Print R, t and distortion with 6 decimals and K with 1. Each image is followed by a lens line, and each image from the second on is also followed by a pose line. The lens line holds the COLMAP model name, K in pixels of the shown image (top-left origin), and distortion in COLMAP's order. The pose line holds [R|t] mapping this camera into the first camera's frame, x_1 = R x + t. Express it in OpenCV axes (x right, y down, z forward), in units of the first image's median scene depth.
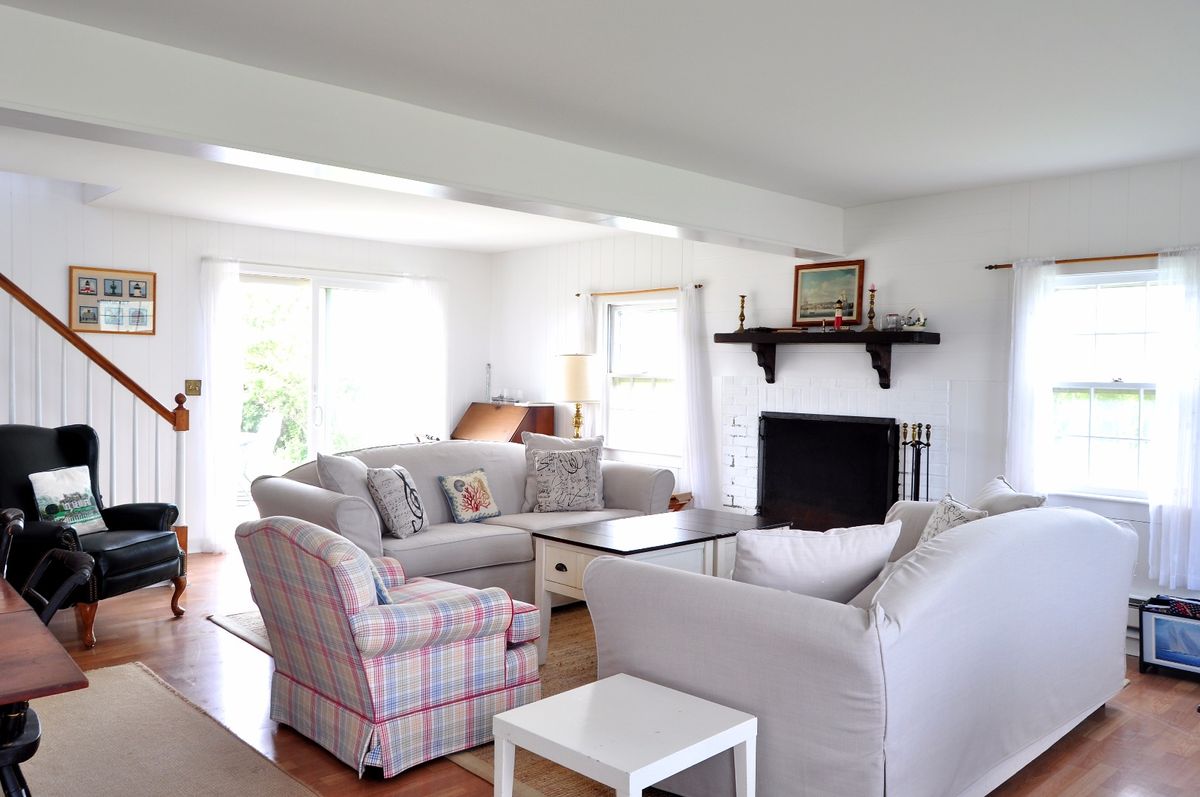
lens RADIAL K [[919.5, 0, 600.8], [0, 919.5, 397.4], [0, 0, 1]] dist [-0.009353, 0.009944]
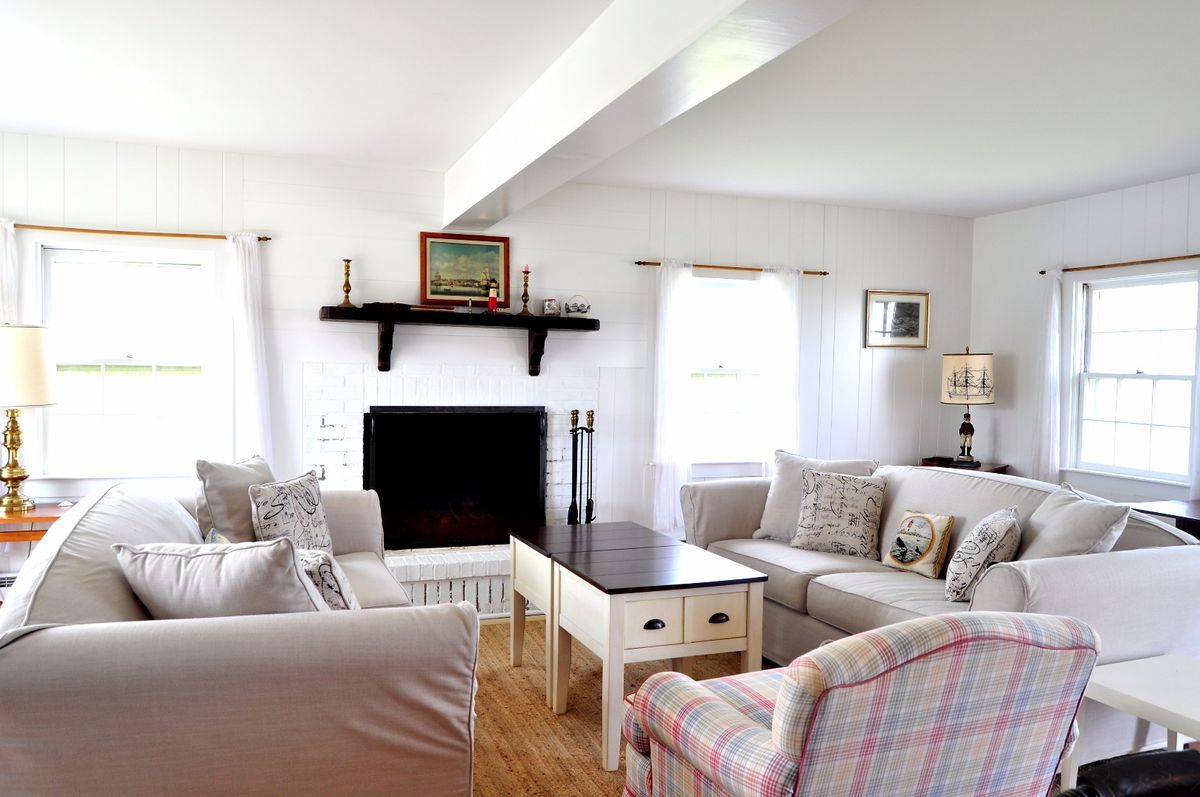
lens RADIAL K [[919.5, 0, 598.2], [0, 919.5, 400.4], [0, 0, 1]] dist [-0.009353, 0.009944]
pose [[0.387623, -0.041221, 0.920896, -0.552388], [0.018717, 0.999146, 0.036845, -0.017977], [-0.921628, 0.002954, 0.388063, 0.565060]]
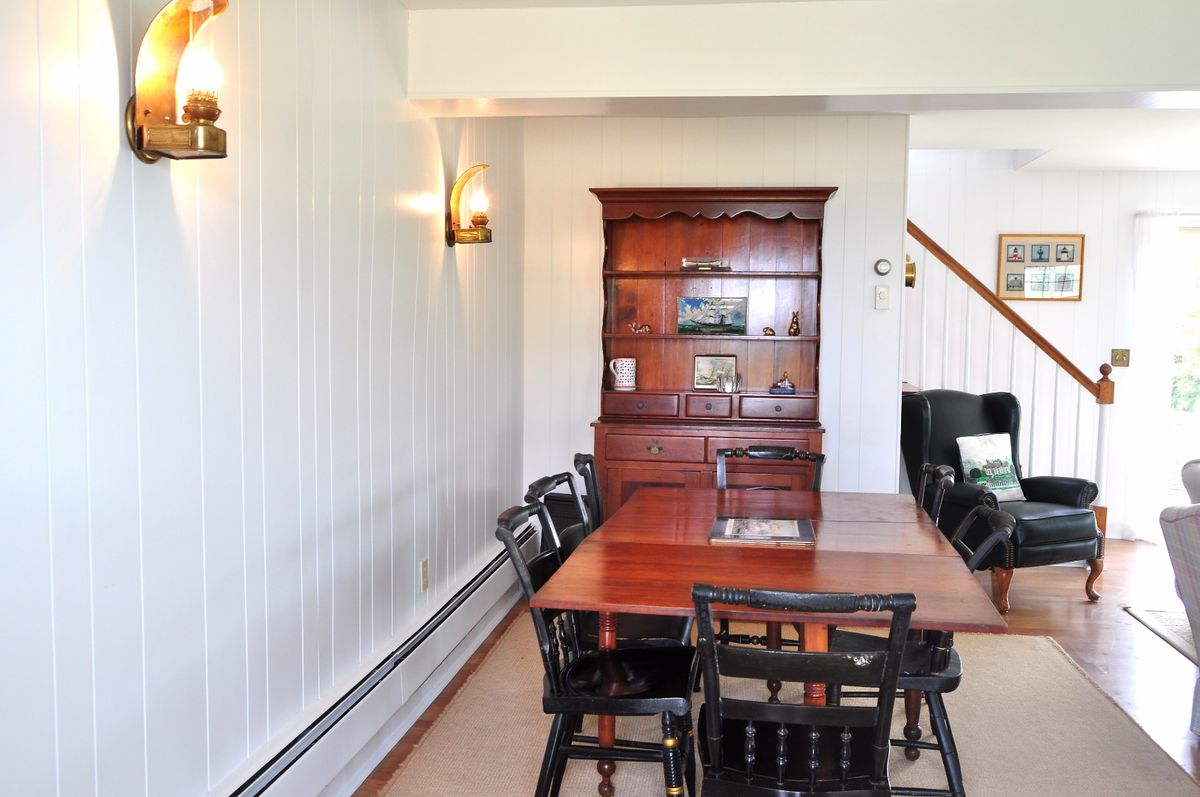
lens RADIAL K [[1008.7, 0, 597.0], [0, 1008.7, 400.3], [0, 0, 1]] dist [-0.034670, 0.015836]
pose [[0.622138, 0.047248, -0.781481, 0.012667], [-0.023227, 0.998852, 0.041899, 0.002449], [0.782563, -0.007916, 0.622521, -0.028859]]
